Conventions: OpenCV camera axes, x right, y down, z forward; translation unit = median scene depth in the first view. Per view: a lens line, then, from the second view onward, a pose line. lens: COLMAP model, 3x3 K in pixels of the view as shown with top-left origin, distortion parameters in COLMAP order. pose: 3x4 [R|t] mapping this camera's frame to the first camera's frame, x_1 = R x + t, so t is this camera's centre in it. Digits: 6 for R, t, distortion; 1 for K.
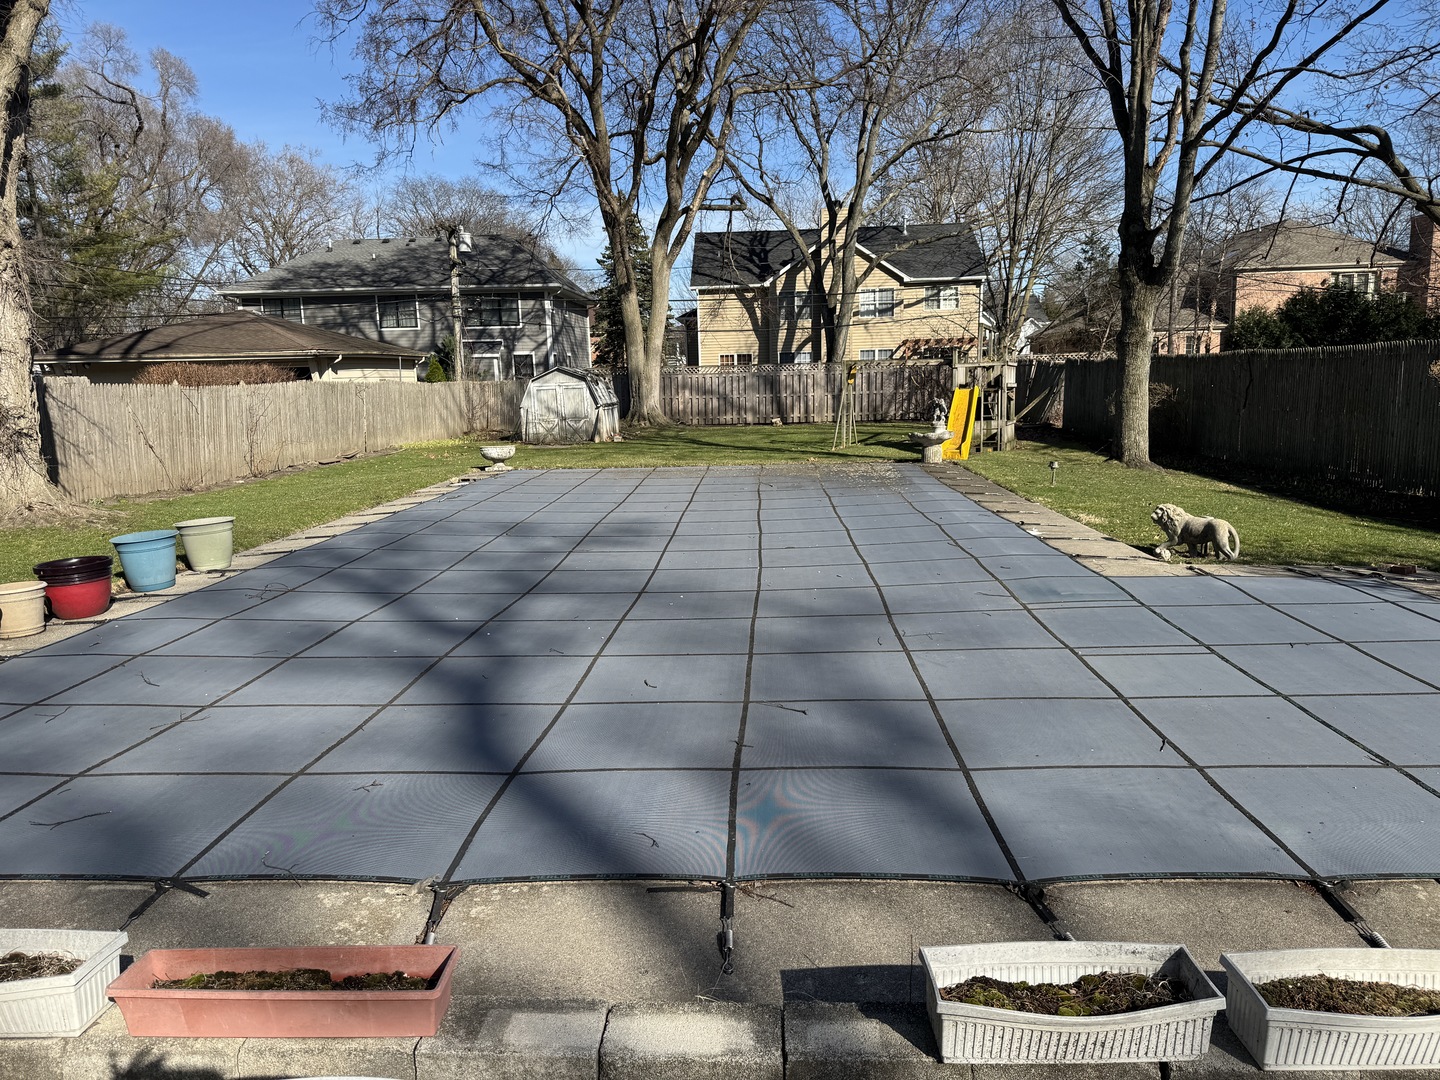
lens RADIAL K [[1000.6, 0, 717.5], [0, 1000.6, 540.9], [0, 0, 1]] dist [-0.009283, -0.003337]
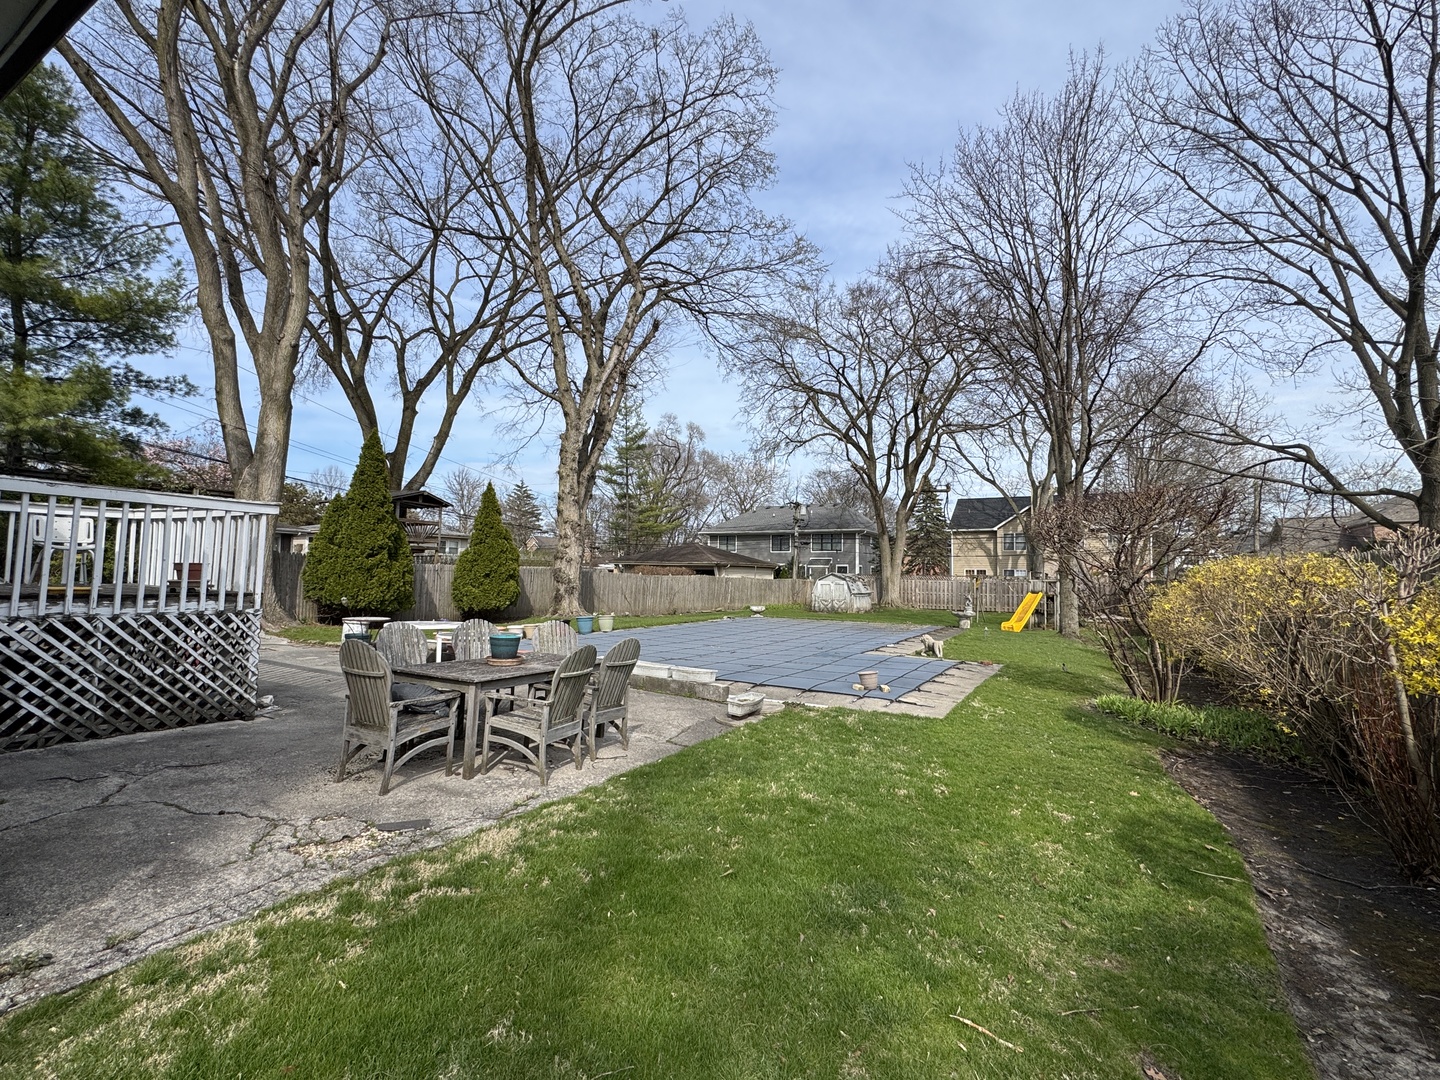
lens RADIAL K [[643.5, 0, 720.4], [0, 643.5, 541.0], [0, 0, 1]] dist [0.001668, 0.000023]
pose [[0.890473, 0.013197, -0.454844, 0.219001], [-0.112517, 0.974924, -0.191996, 0.030579], [0.440905, 0.222145, 0.869629, -0.209749]]
